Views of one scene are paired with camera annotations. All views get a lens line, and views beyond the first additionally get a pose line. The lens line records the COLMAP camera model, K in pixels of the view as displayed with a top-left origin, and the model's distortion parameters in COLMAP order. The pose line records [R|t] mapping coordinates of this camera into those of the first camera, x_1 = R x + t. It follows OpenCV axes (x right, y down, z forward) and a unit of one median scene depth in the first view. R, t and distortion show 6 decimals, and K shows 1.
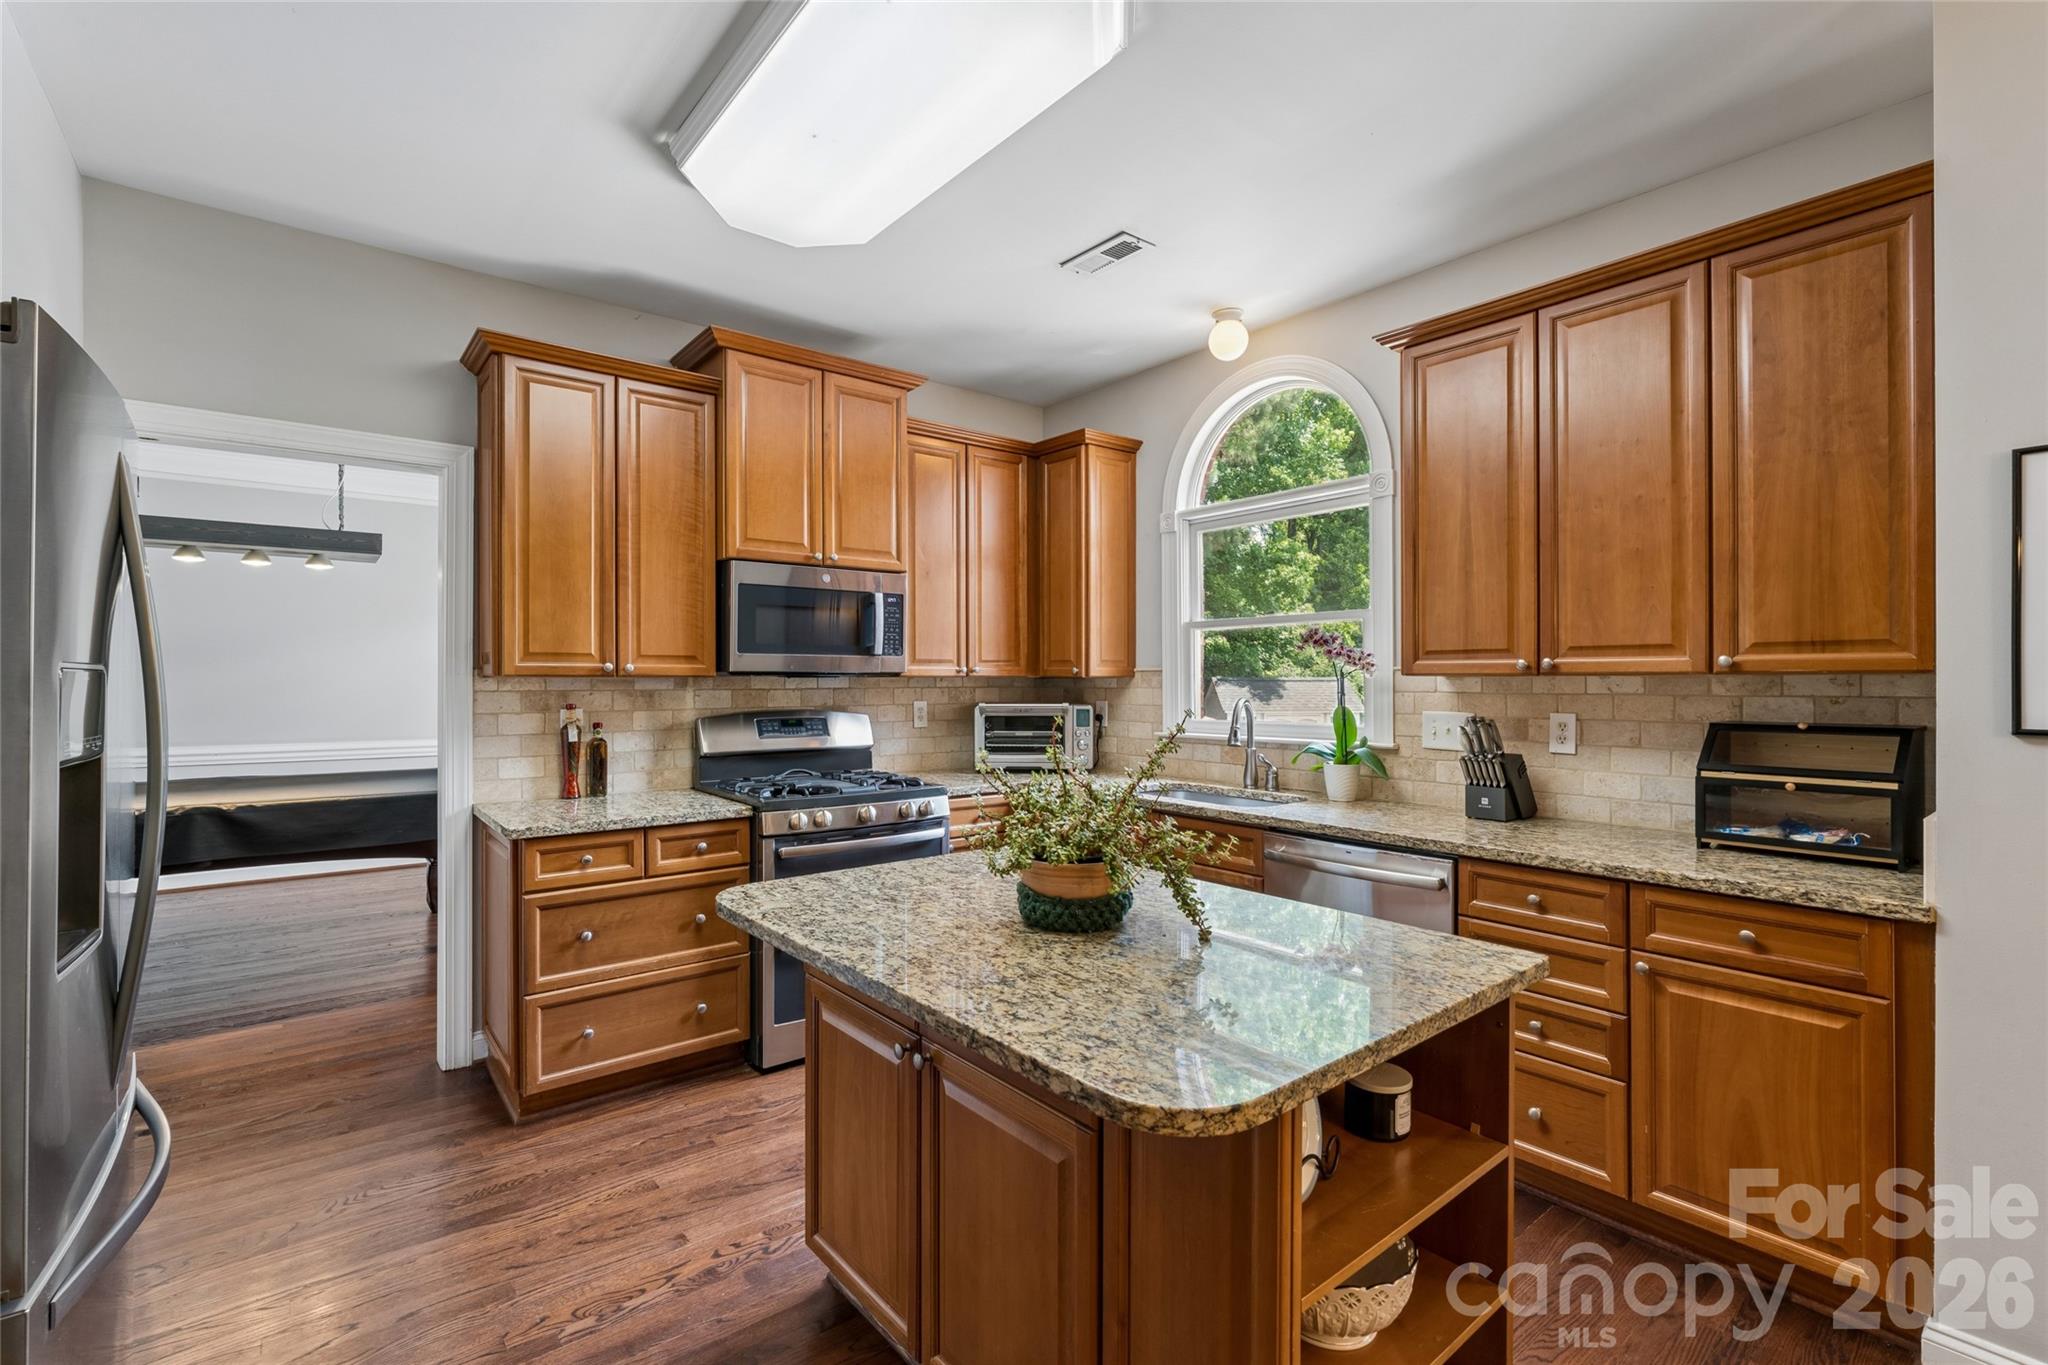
lens RADIAL K [[910.6, 0, 1008.2], [0, 910.6, 683.3], [0, 0, 1]] dist [-0.001283, -0.000325]
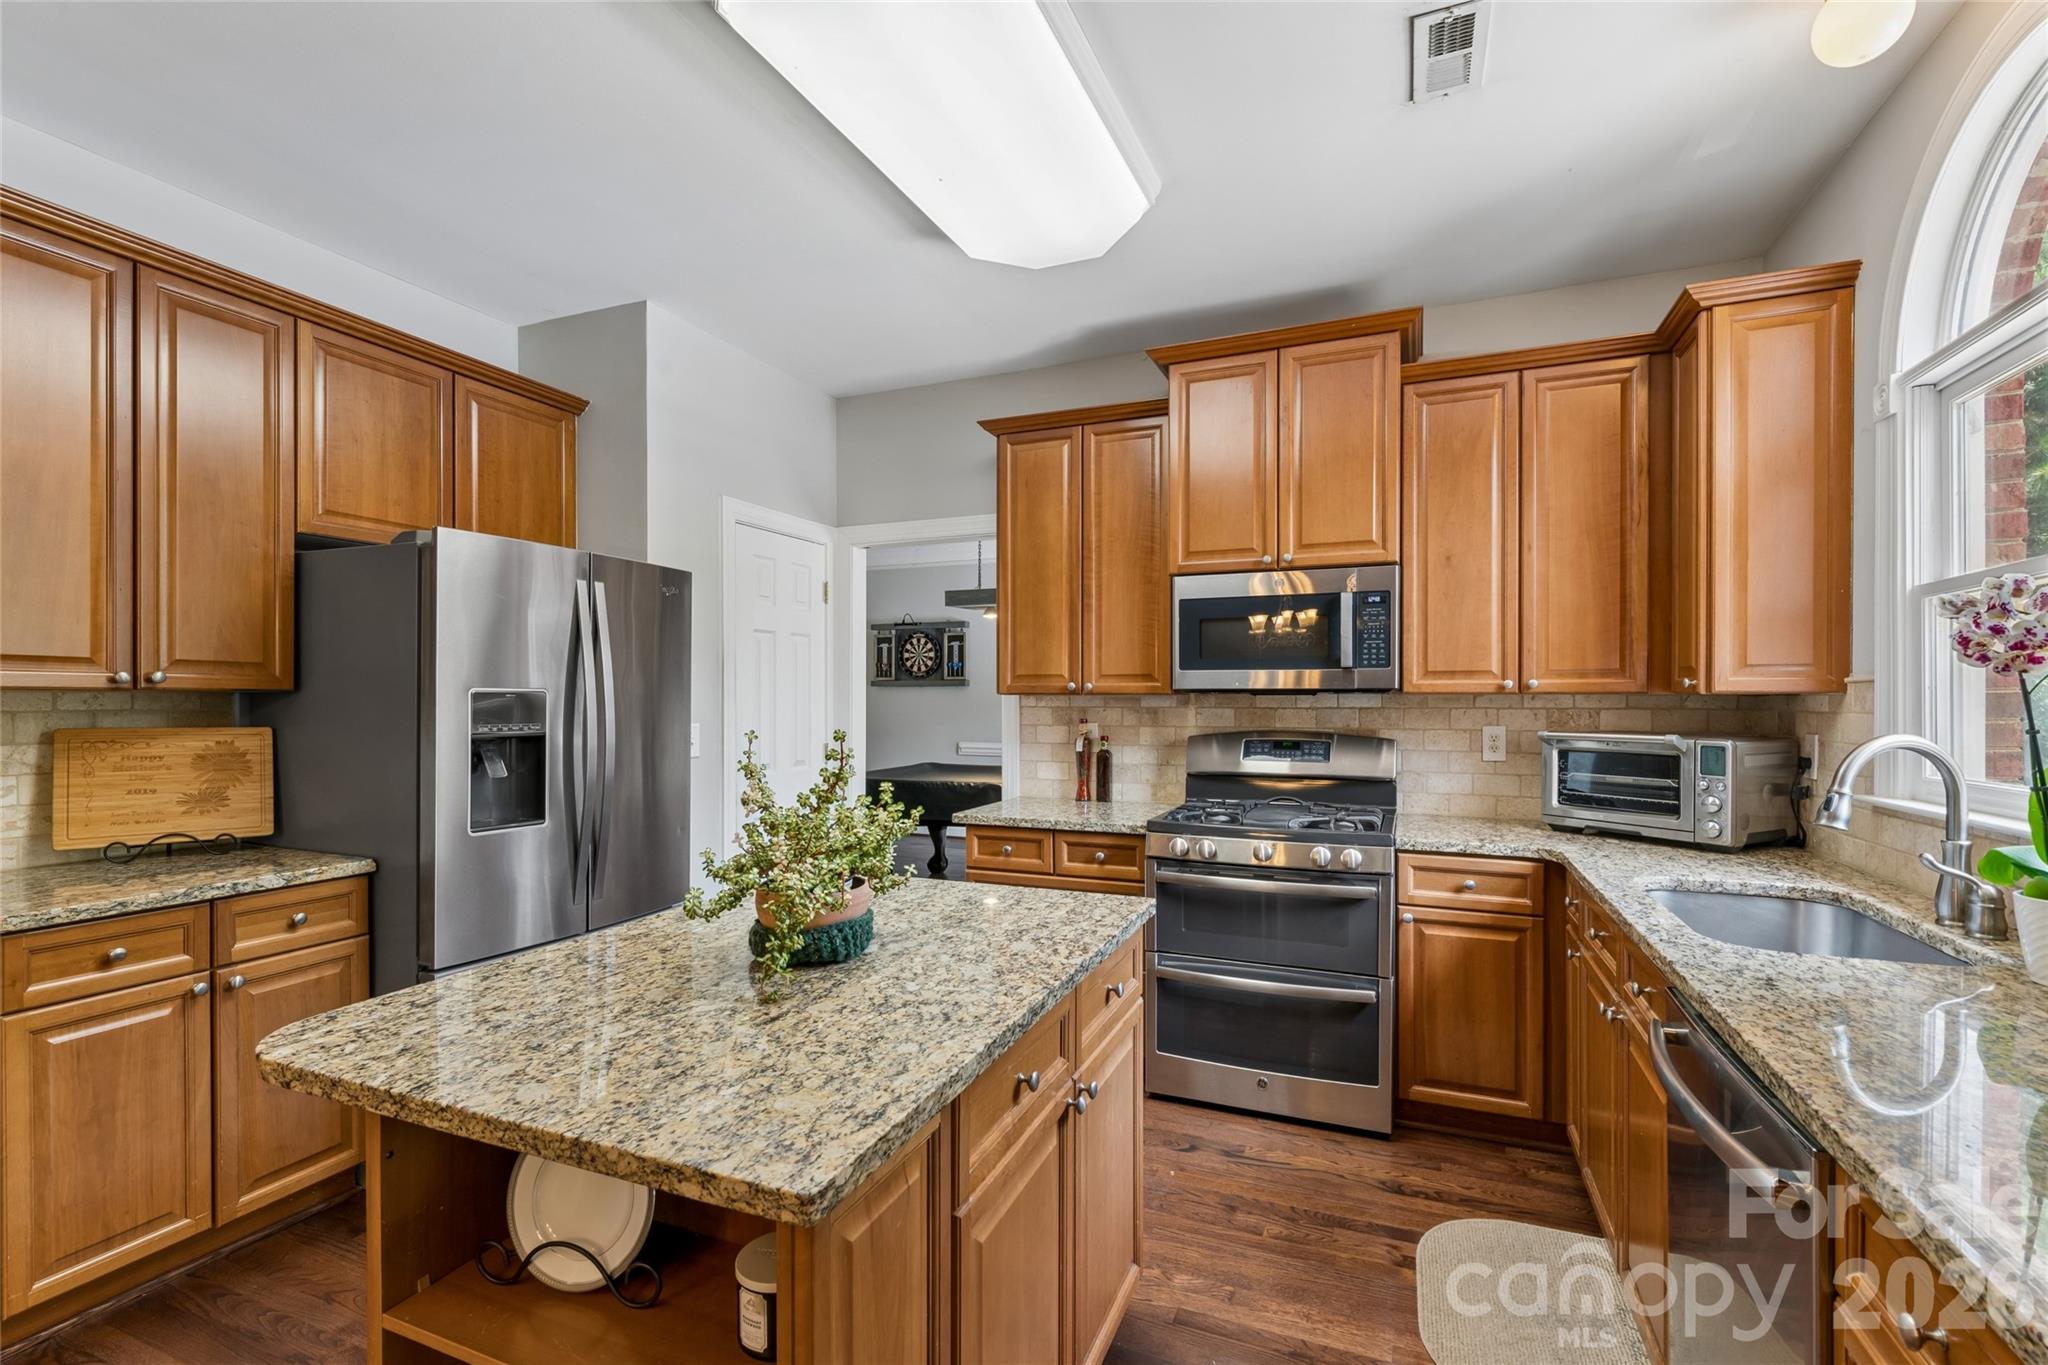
lens RADIAL K [[921.6, 0, 1010.2], [0, 921.6, 710.2], [0, 0, 1]] dist [-0.002810, -0.000357]
pose [[0.469406, 0.012173, -0.882899, 0.476560], [-0.004304, 0.999925, 0.011499, -0.000878], [0.882972, -0.001598, 0.469423, 0.351821]]
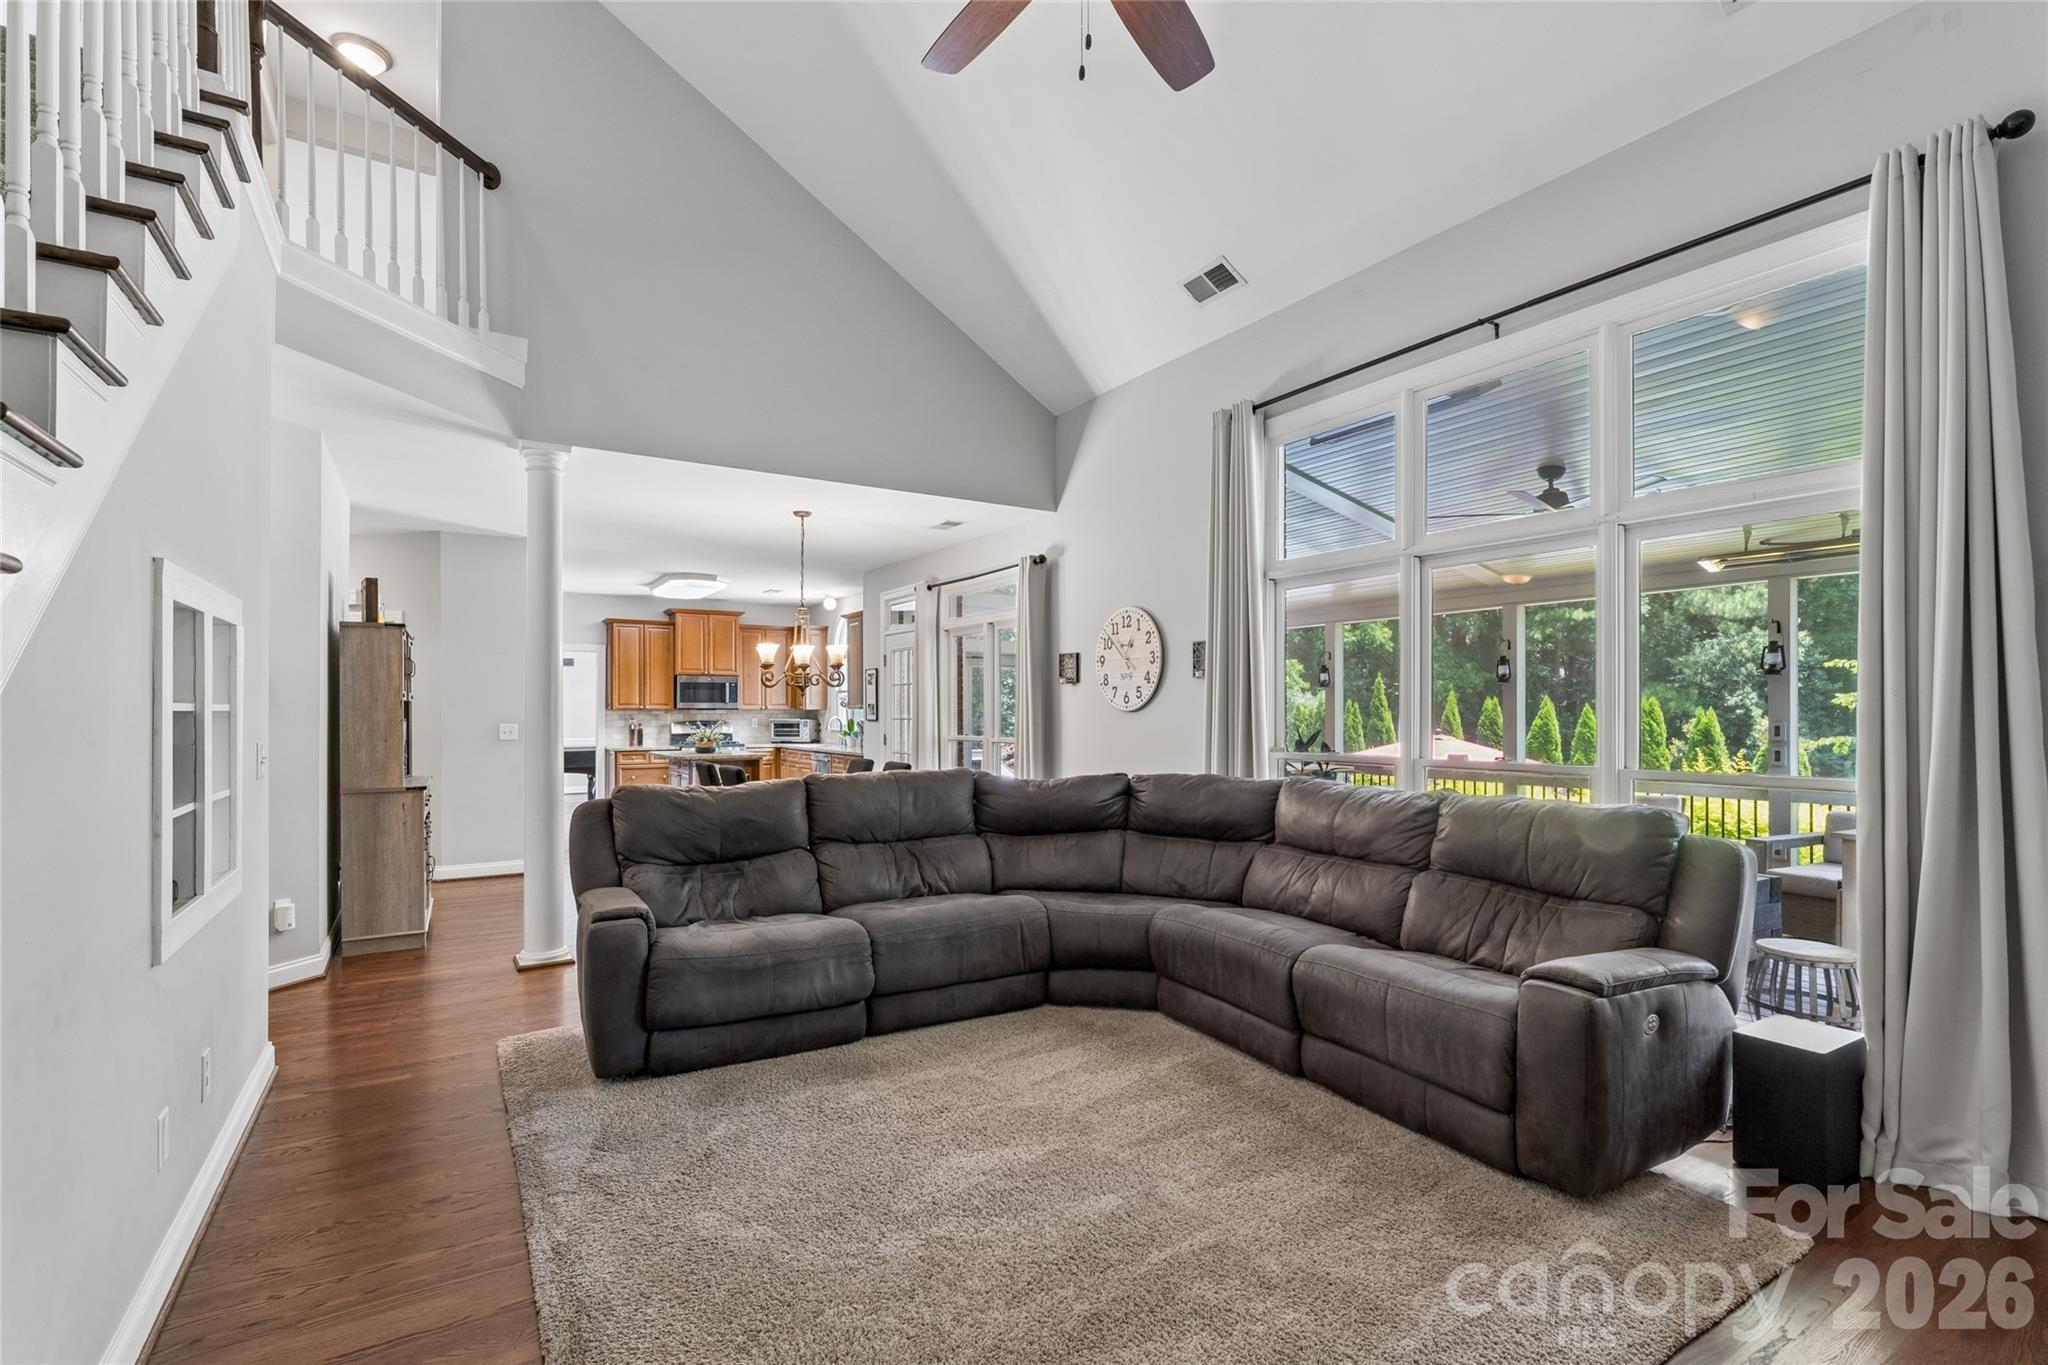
lens RADIAL K [[921.6, 0, 1010.2], [0, 921.6, 710.2], [0, 0, 1]] dist [-0.002810, -0.000357]
pose [[0.993379, -0.001710, -0.114868, 1.245691], [0.001150, 0.999987, -0.004936, 0.011734], [0.114875, 0.004771, 0.993368, -2.134308]]
